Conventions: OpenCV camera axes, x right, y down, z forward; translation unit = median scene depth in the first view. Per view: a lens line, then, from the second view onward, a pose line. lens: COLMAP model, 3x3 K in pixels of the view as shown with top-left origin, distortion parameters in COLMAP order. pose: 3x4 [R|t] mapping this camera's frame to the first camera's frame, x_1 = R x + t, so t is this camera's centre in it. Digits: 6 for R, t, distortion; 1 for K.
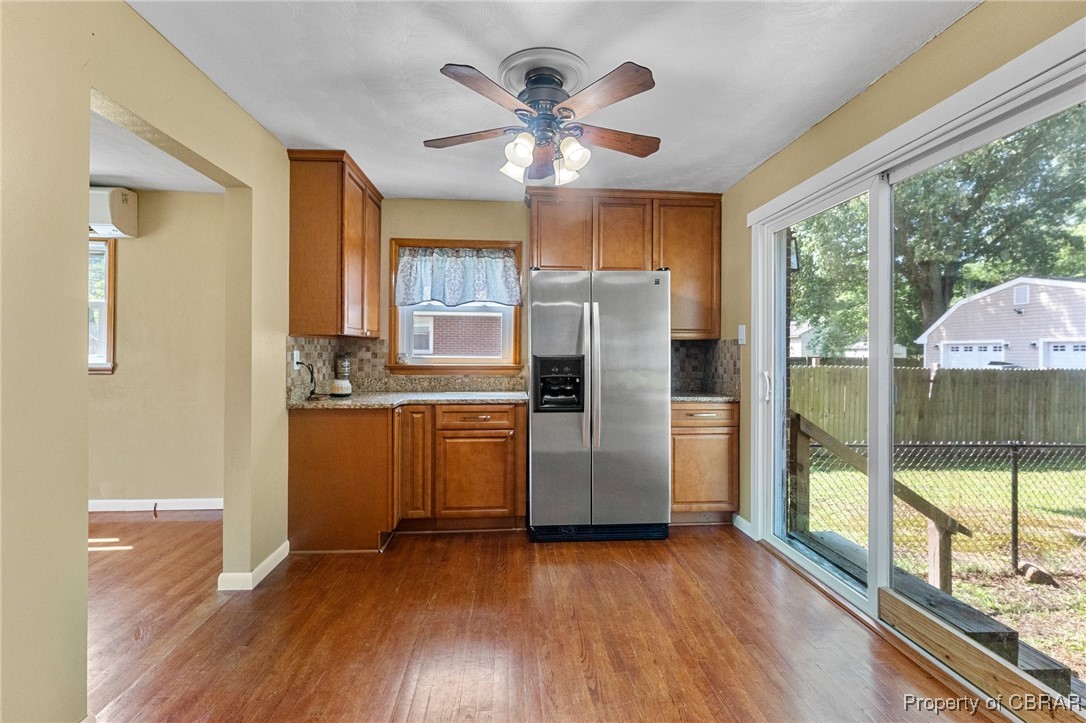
lens RADIAL K [[474.3, 0, 542.5], [0, 474.3, 345.9], [0, 0, 1]] dist [-0.001609, -0.000540]
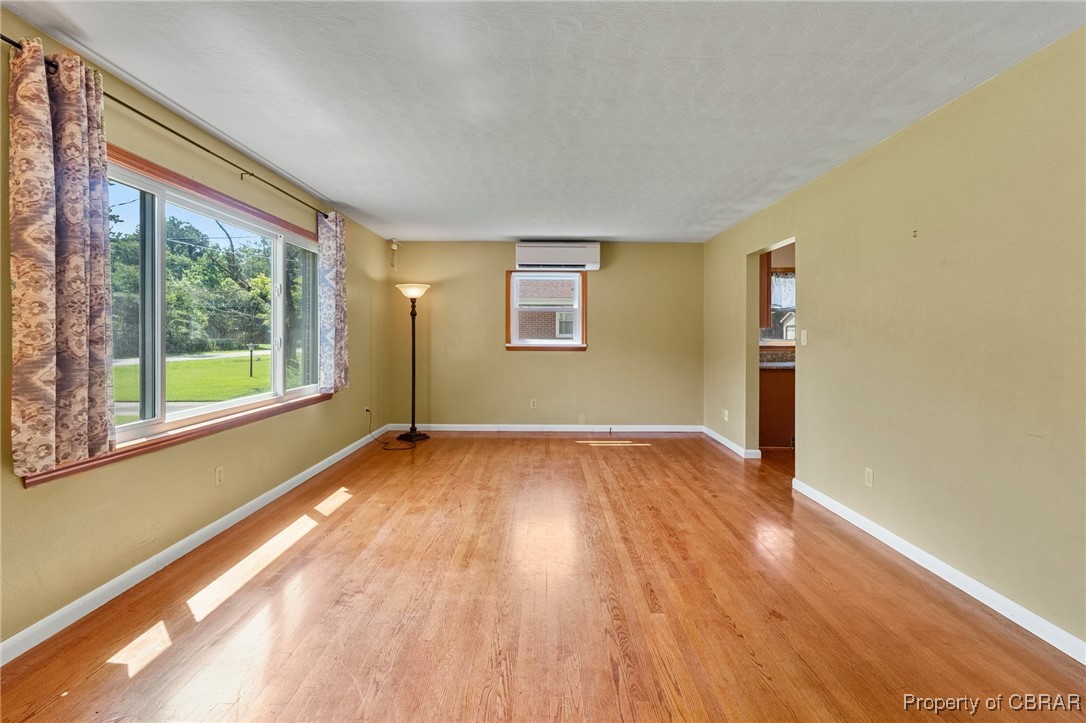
lens RADIAL K [[477.2, 0, 545.6], [0, 477.2, 332.2], [0, 0, 1]] dist [0.000271, -0.000052]
pose [[0.997394, -0.002376, -0.072114, -0.926866], [0.002470, 0.999996, 0.001225, -0.009064], [0.072111, -0.001400, 0.997396, -0.710539]]
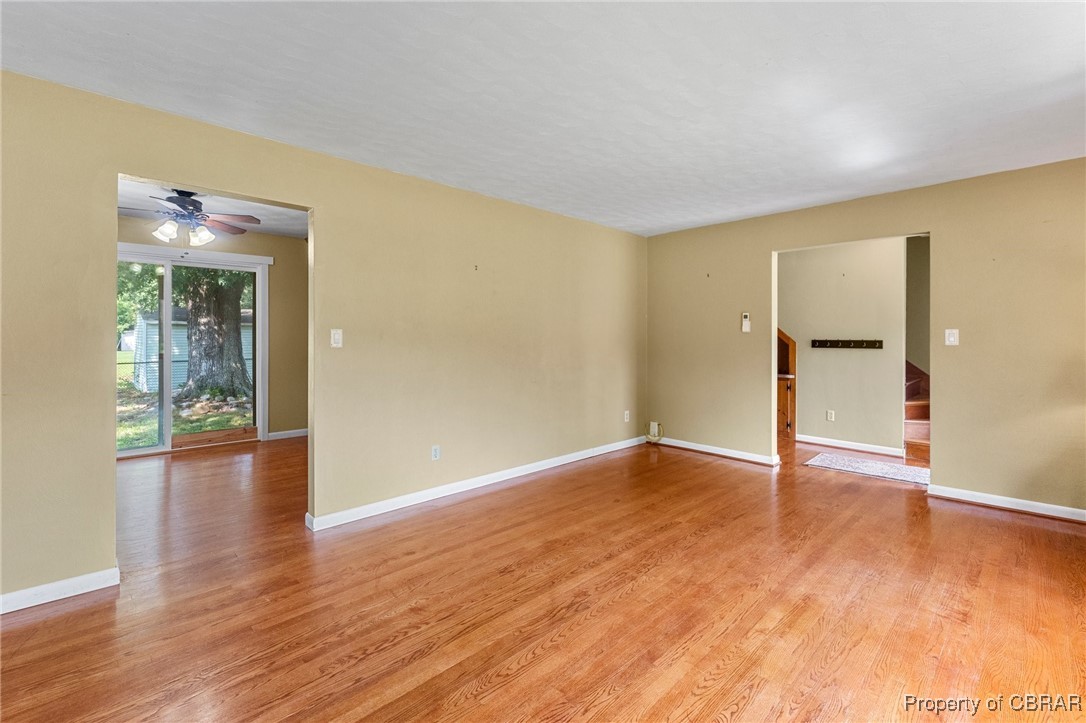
lens RADIAL K [[474.3, 0, 542.5], [0, 474.3, 345.9], [0, 0, 1]] dist [-0.001609, -0.000540]
pose [[-0.635451, -0.020294, 0.771874, -1.347416], [-0.010961, 0.999791, 0.017263, -0.000478], [-0.772063, 0.002510, -0.635541, 0.645132]]
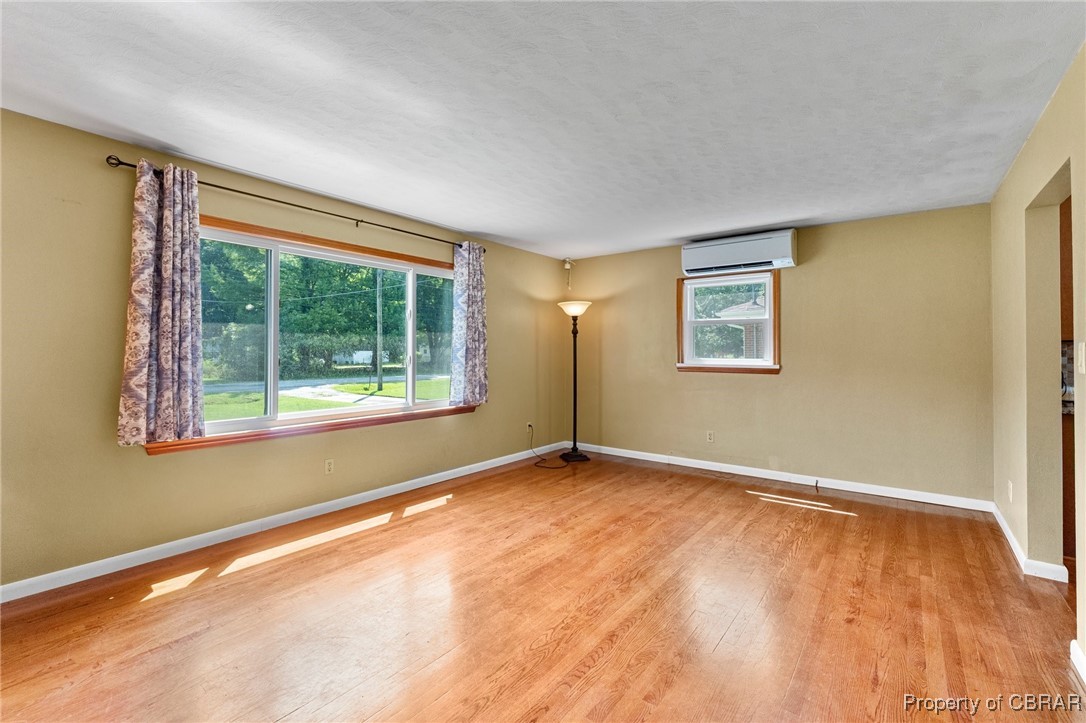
lens RADIAL K [[474.3, 0, 542.5], [0, 474.3, 345.9], [0, 0, 1]] dist [-0.001609, -0.000540]
pose [[0.744820, -0.013066, -0.667138, -0.524942], [0.007562, 0.999909, -0.011140, -0.006863], [0.667223, 0.003253, 0.744851, -0.388797]]
